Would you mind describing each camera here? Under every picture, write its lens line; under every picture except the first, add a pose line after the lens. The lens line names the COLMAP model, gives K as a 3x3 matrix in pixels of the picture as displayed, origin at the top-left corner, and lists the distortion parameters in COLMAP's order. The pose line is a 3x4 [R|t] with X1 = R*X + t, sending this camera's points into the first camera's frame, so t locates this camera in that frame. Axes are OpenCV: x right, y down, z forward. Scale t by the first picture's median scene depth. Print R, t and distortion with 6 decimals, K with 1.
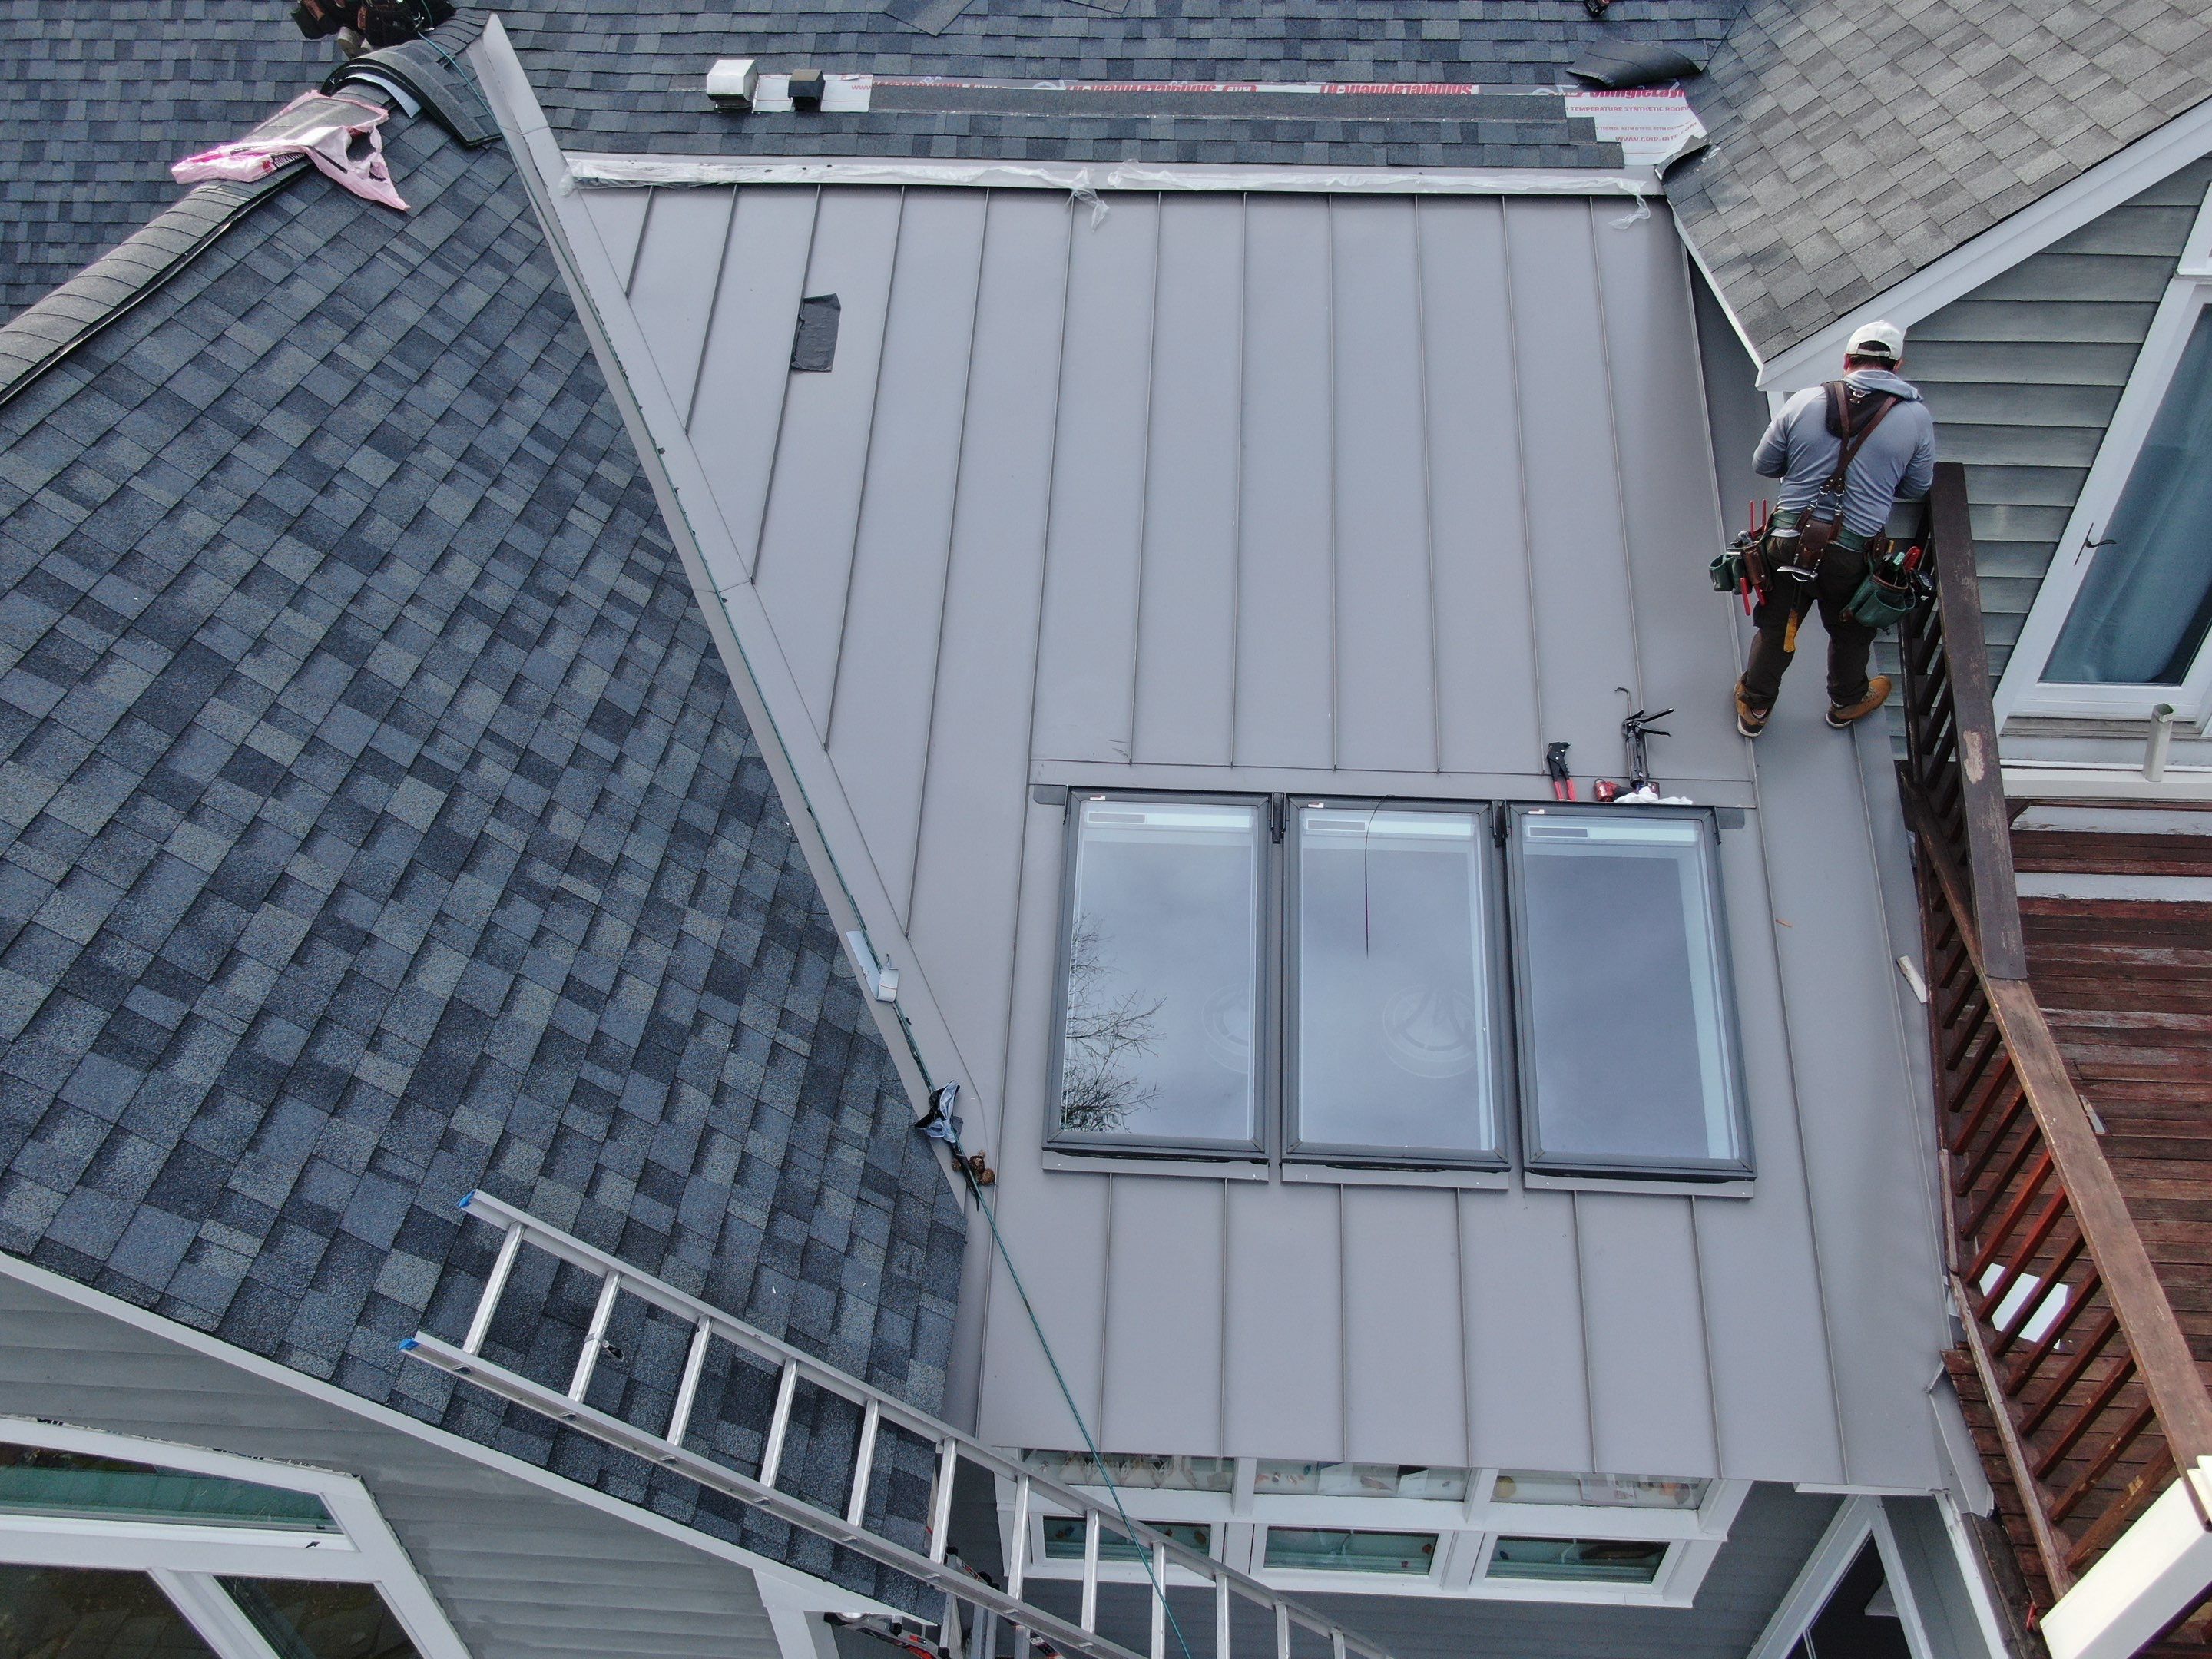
lens RADIAL K [[1588.4, 0, 1100.3], [0, 1588.4, 835.3], [0, 0, 1]] dist [-0.014135, 0.004962]
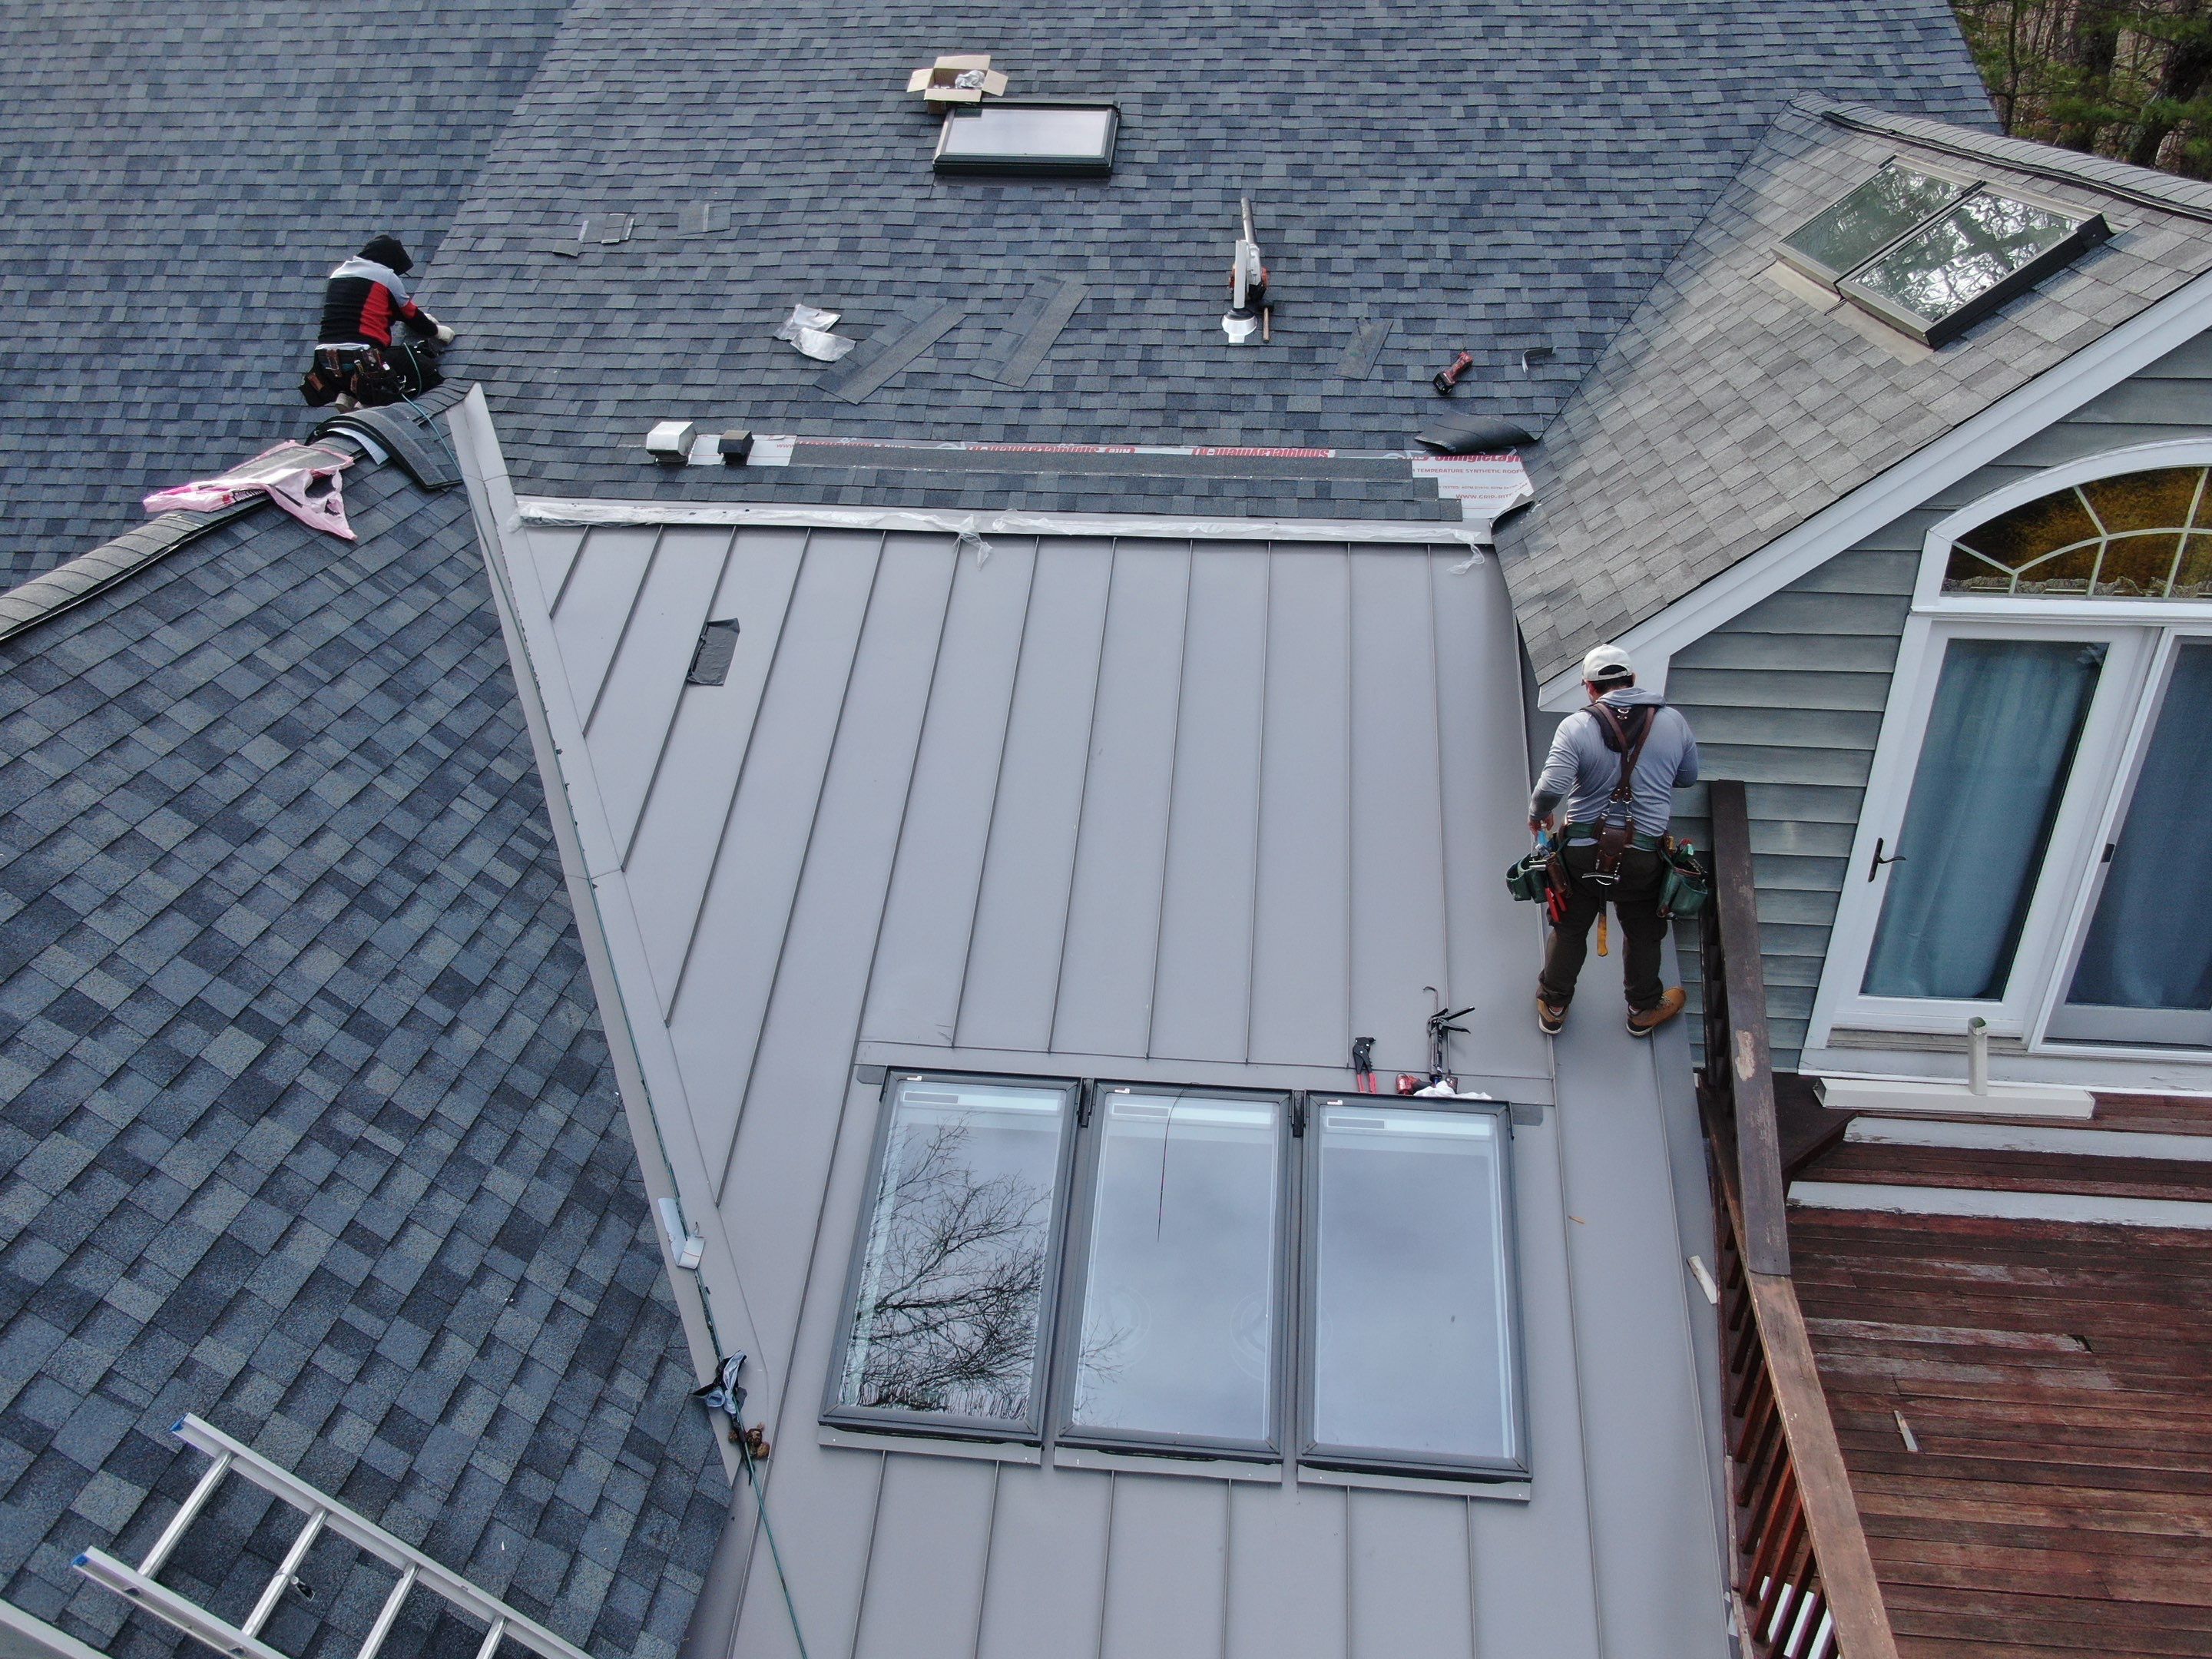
lens RADIAL K [[1587.7, 0, 1099.2], [0, 1587.7, 842.4], [0, 0, 1]] dist [-0.015159, 0.006360]
pose [[0.998907, 0.021854, -0.041308, 0.166057], [-0.029939, 0.977967, -0.206603, 0.038454], [0.035882, 0.207614, 0.977552, -0.045443]]
